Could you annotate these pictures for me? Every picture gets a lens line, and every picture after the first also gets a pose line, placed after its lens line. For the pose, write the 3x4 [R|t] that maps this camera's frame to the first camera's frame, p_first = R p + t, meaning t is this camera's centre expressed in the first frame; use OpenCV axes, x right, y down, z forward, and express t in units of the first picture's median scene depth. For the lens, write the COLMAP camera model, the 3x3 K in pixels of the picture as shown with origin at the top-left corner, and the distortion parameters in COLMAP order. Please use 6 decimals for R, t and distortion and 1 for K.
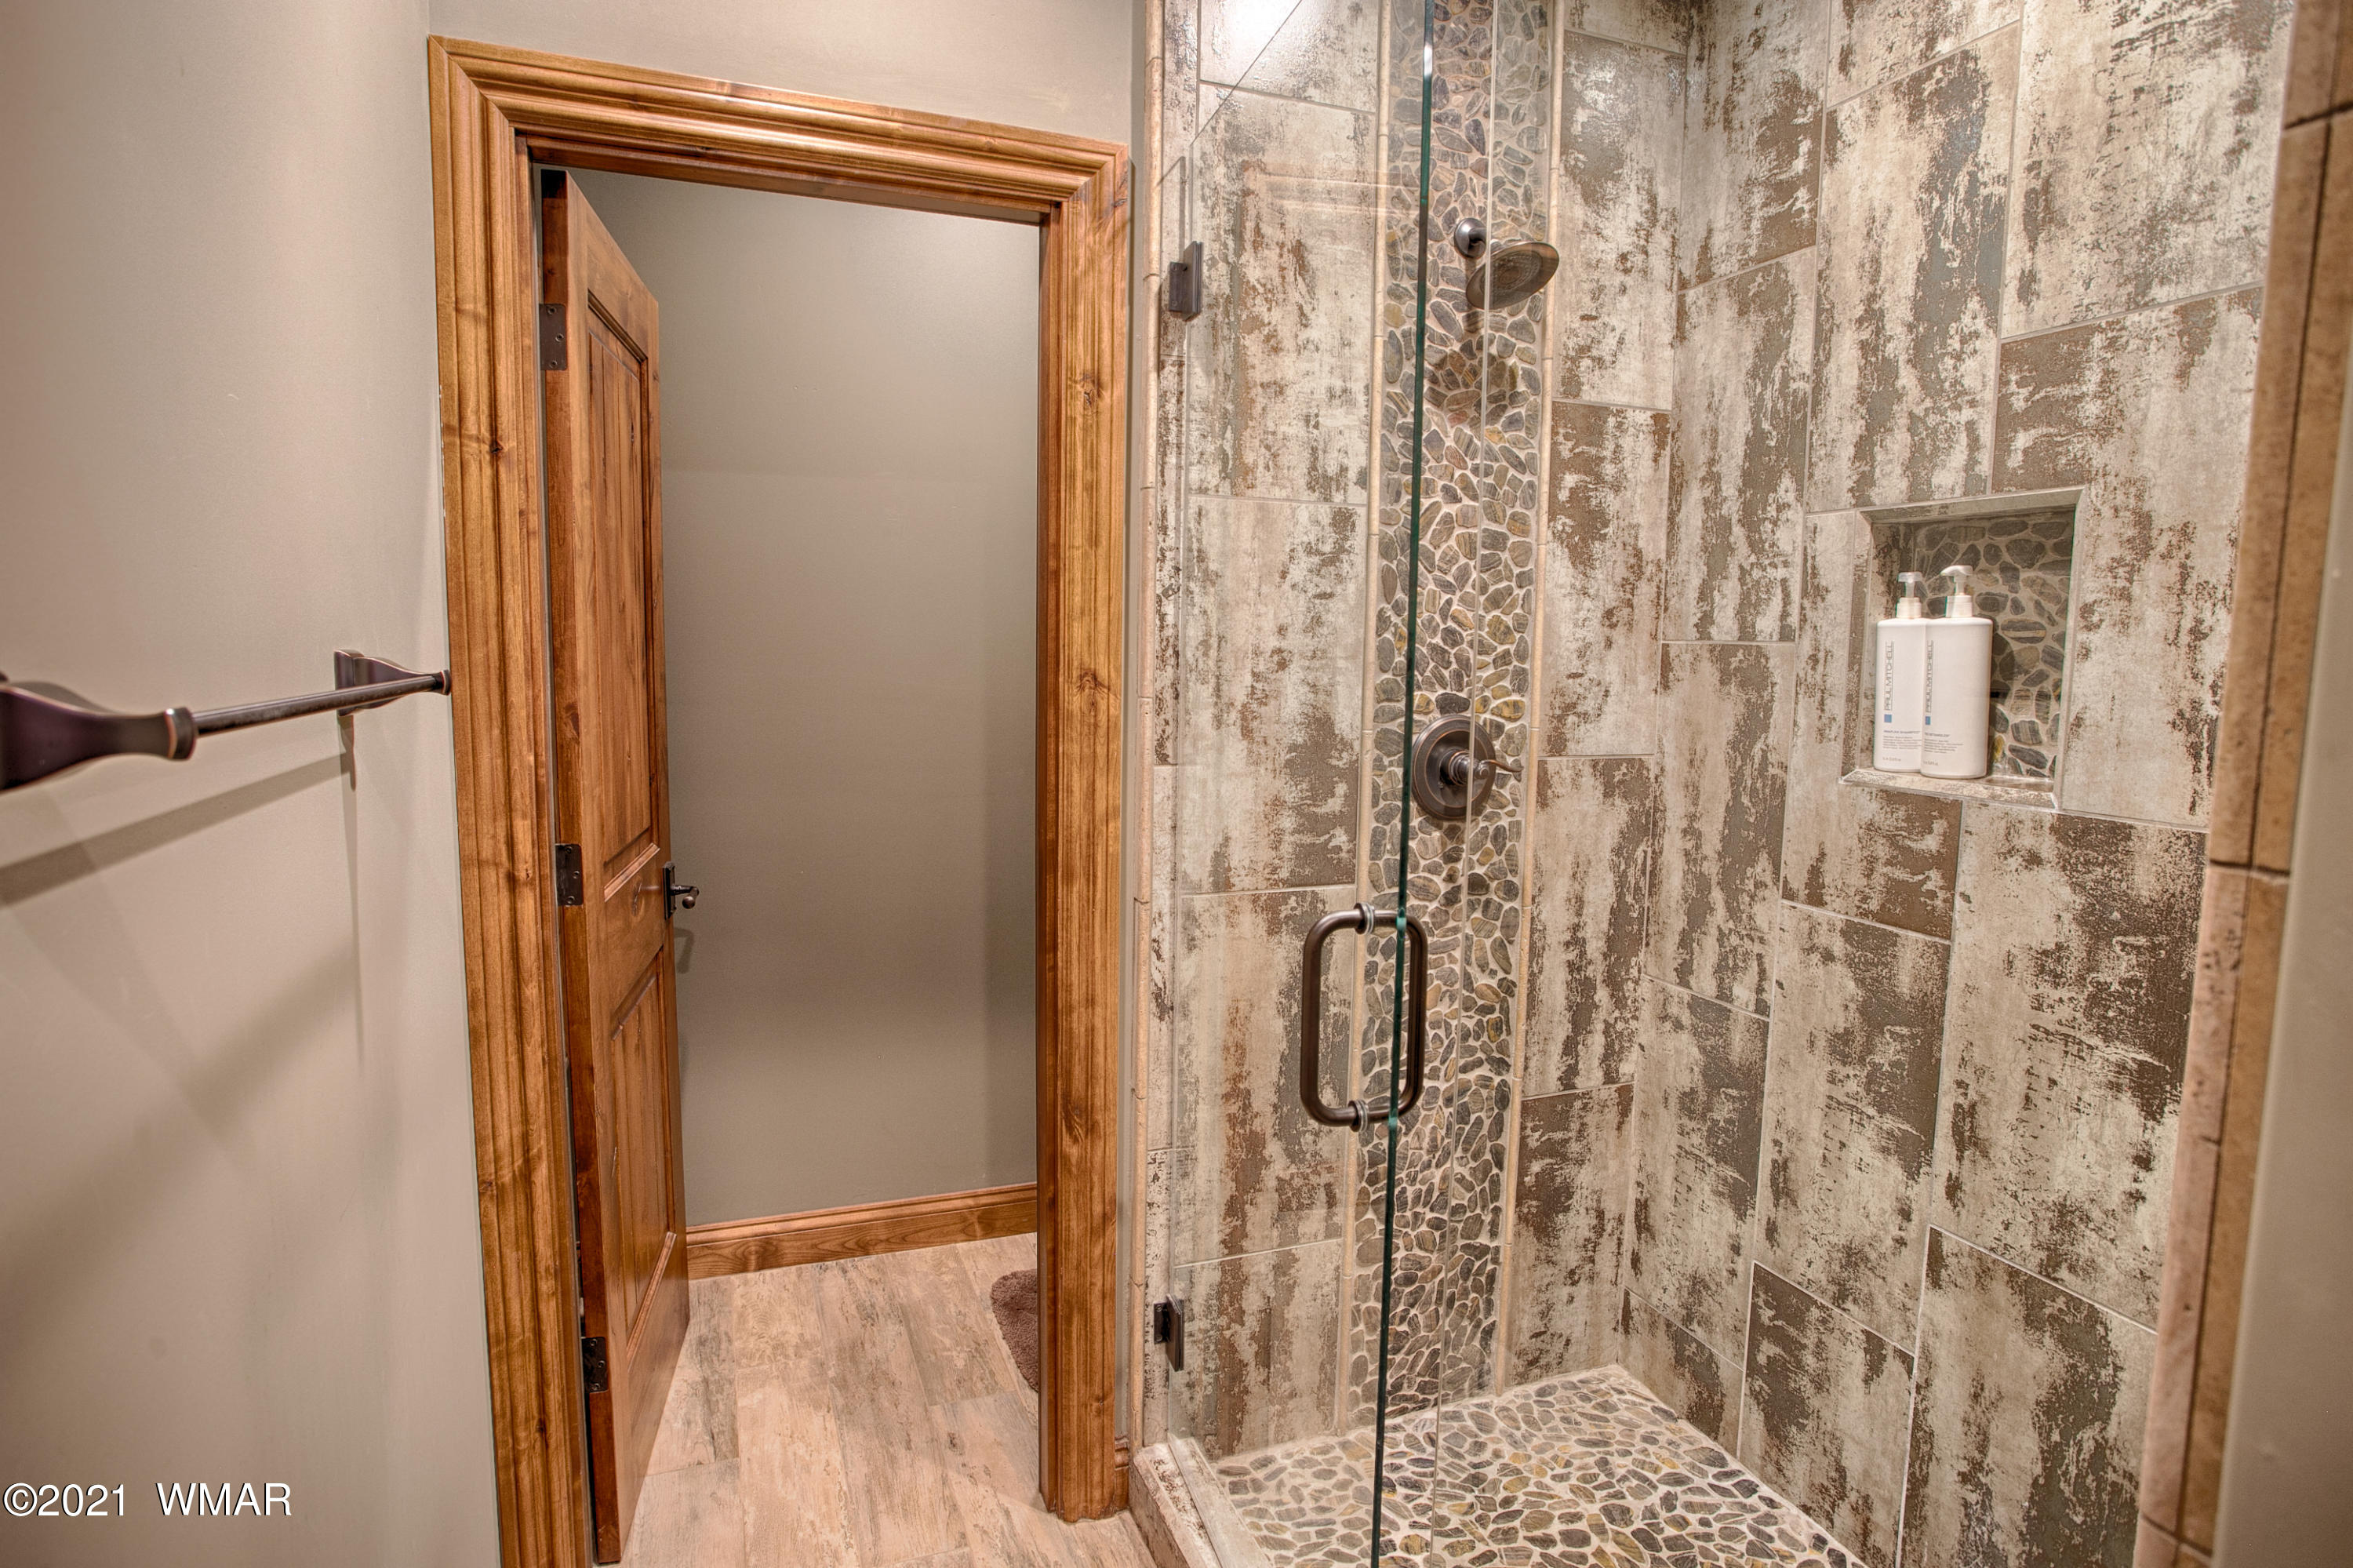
lens RADIAL K [[1212.2, 0, 1173.0], [0, 1212.2, 778.8], [0, 0, 1]] dist [-0.034584, 0.002615]
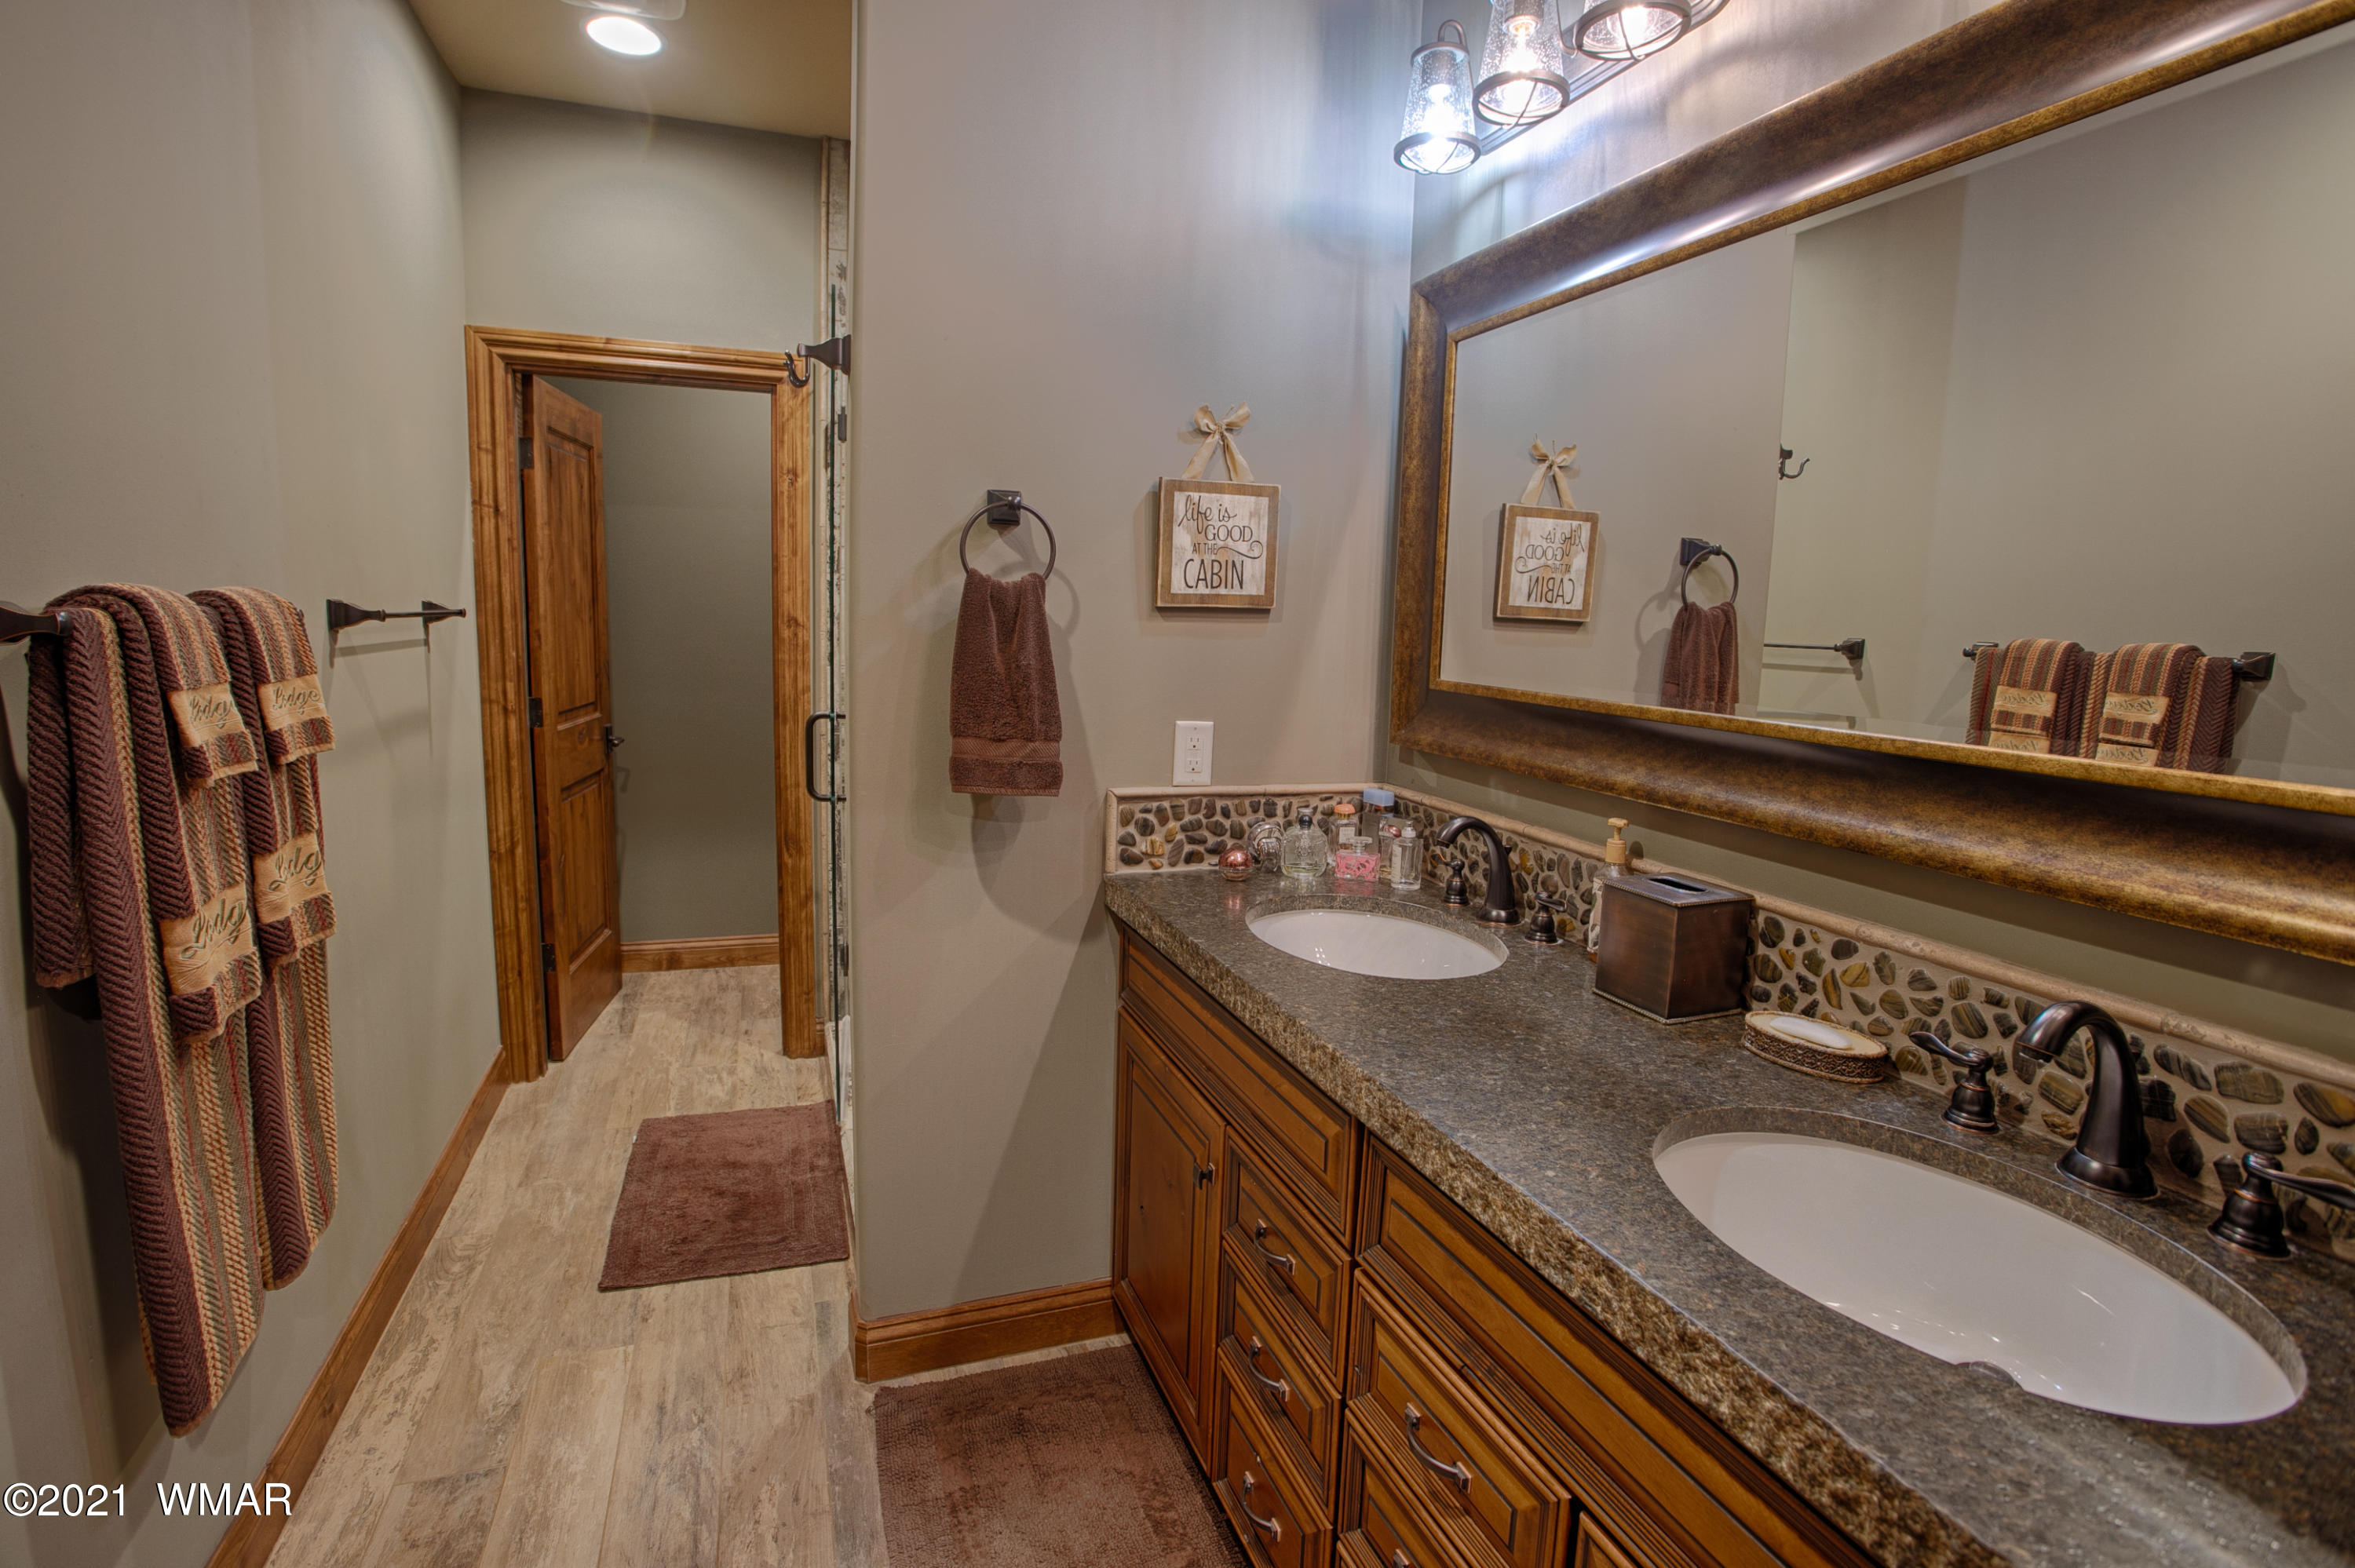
lens RADIAL K [[1133.8, 0, 1178.4], [0, 1133.8, 782.8], [0, 0, 1]] dist [-0.045933, 0.012035]
pose [[0.999501, 0.019629, -0.024743, 0.665262], [-0.018827, 0.999303, 0.032238, 0.119629], [0.025359, -0.031756, 0.999174, -0.917261]]
